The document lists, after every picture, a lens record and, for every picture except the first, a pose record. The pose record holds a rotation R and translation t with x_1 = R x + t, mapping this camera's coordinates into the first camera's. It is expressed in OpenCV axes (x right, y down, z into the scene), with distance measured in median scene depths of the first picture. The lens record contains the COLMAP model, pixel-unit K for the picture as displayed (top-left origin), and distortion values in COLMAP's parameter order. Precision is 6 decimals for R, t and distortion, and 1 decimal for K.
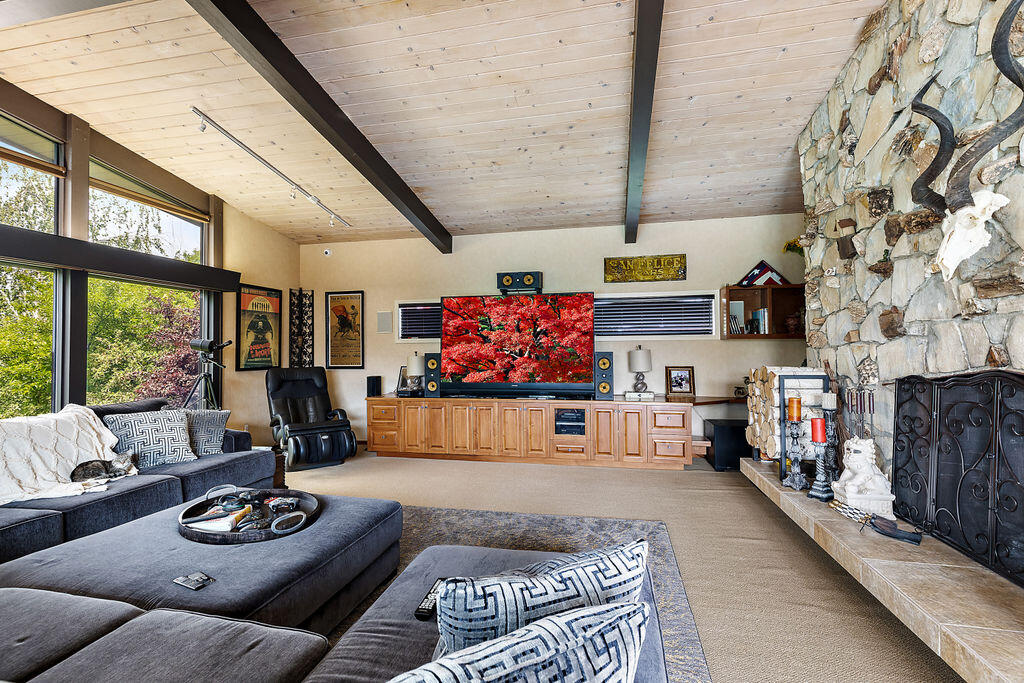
lens RADIAL K [[464.9, 0, 512.0], [0, 464.9, 341.5], [0, 0, 1]] dist [0.001368, 0.000103]
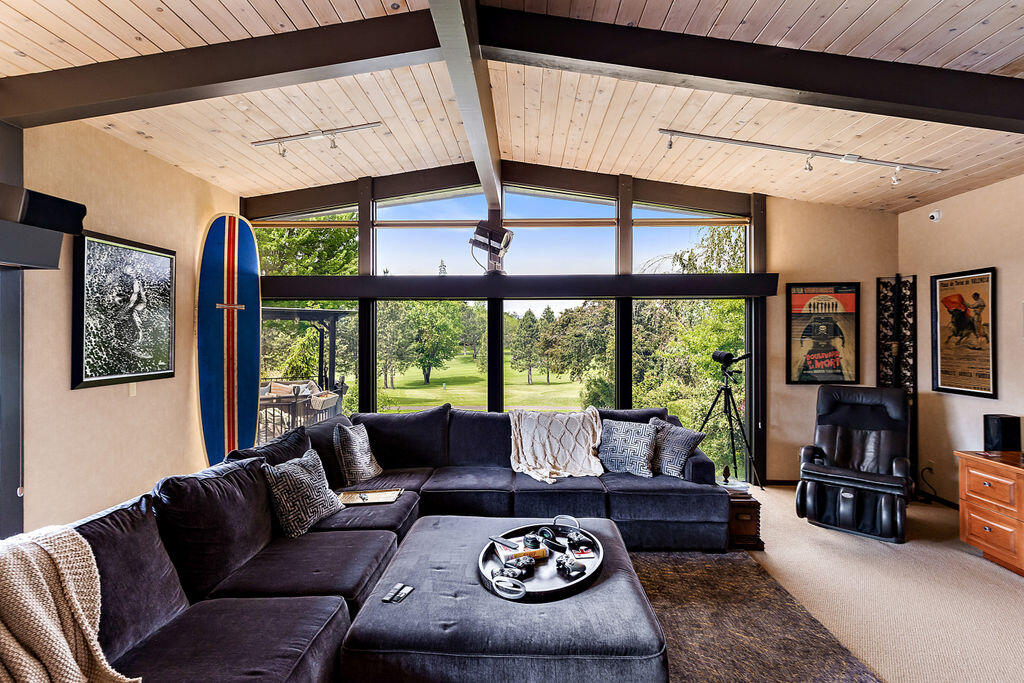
lens RADIAL K [[468.6, 0, 512.4], [0, 468.6, 333.1], [0, 0, 1]] dist [0.003509, 0.000390]
pose [[0.199598, 0.001178, -0.979877, 0.155677], [0.019769, 0.999791, 0.005229, -0.042989], [0.979678, -0.020415, 0.199533, 0.292044]]
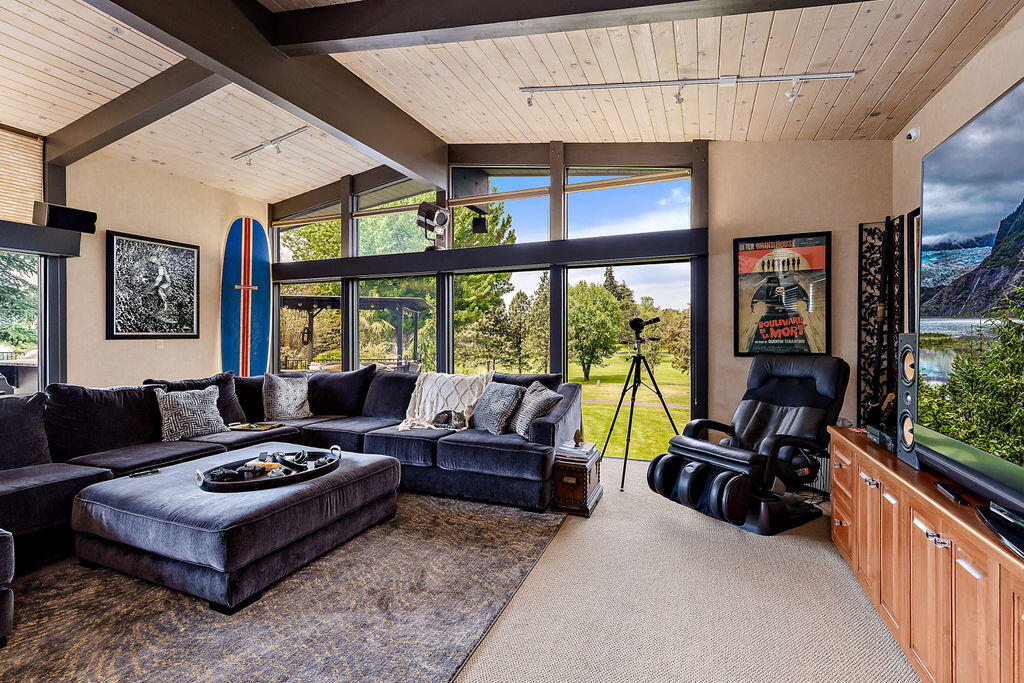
lens RADIAL K [[463.4, 0, 510.2], [0, 463.4, 332.9], [0, 0, 1]] dist [0.002118, 0.000628]
pose [[-0.163287, 0.002600, -0.986575, 0.192779], [0.021838, 0.999761, -0.000980, 0.017410], [0.986337, -0.021705, -0.163304, 0.699988]]
